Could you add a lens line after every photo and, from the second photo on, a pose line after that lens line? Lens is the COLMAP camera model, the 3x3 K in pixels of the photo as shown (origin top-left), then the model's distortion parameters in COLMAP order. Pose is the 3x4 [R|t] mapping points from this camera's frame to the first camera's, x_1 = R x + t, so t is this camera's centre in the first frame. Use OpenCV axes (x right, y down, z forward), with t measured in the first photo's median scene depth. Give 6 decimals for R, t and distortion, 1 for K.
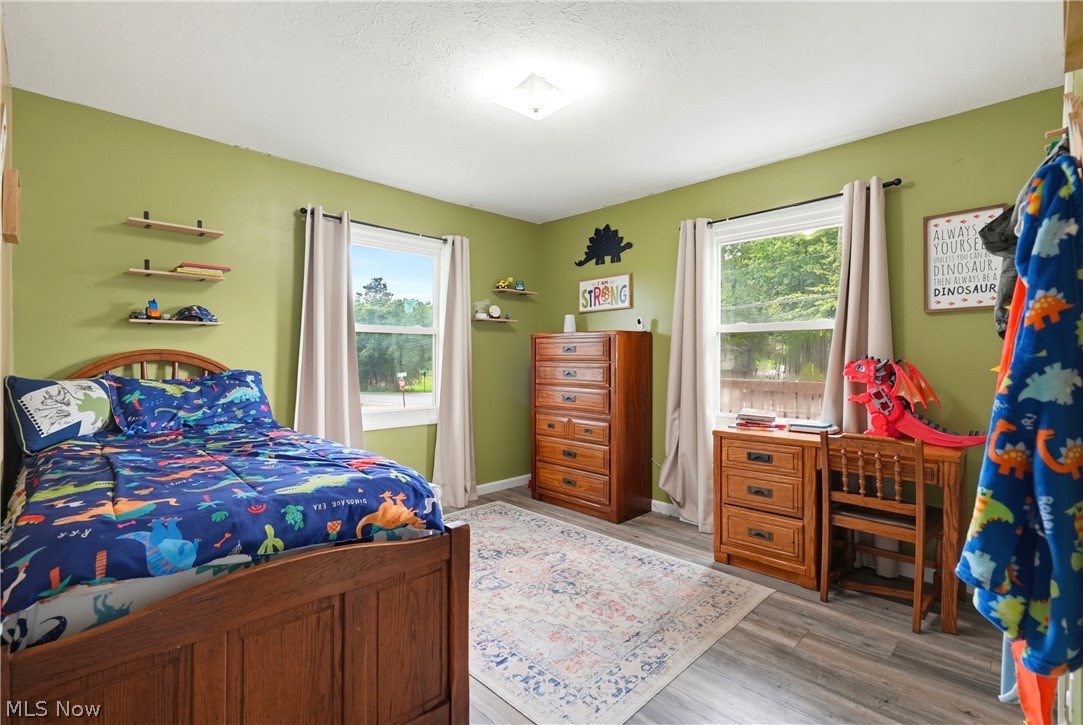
lens RADIAL K [[498.5, 0, 541.5], [0, 498.5, 362.5], [0, 0, 1]] dist [-0.001890, -0.000276]
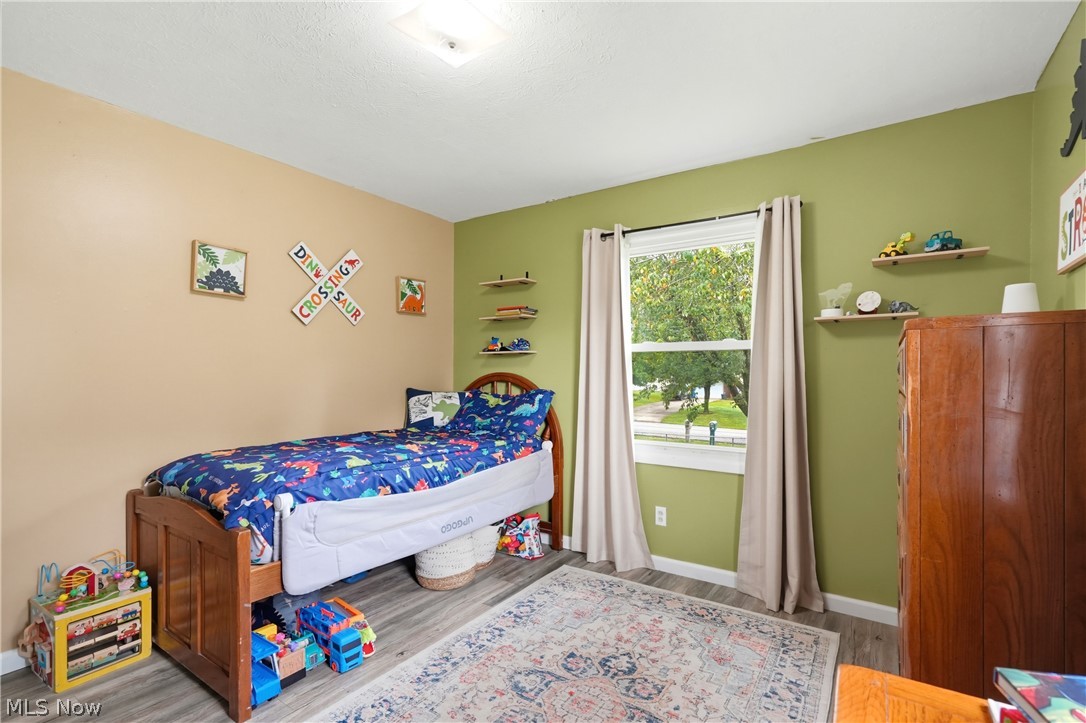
lens RADIAL K [[496.6, 0, 541.0], [0, 496.6, 379.7], [0, 0, 1]] dist [-0.000893, 0.000087]
pose [[0.198798, 0.010398, -0.979985, 0.546456], [-0.016821, 0.999833, 0.007196, -0.016507], [0.979896, 0.015054, 0.198939, 0.745869]]
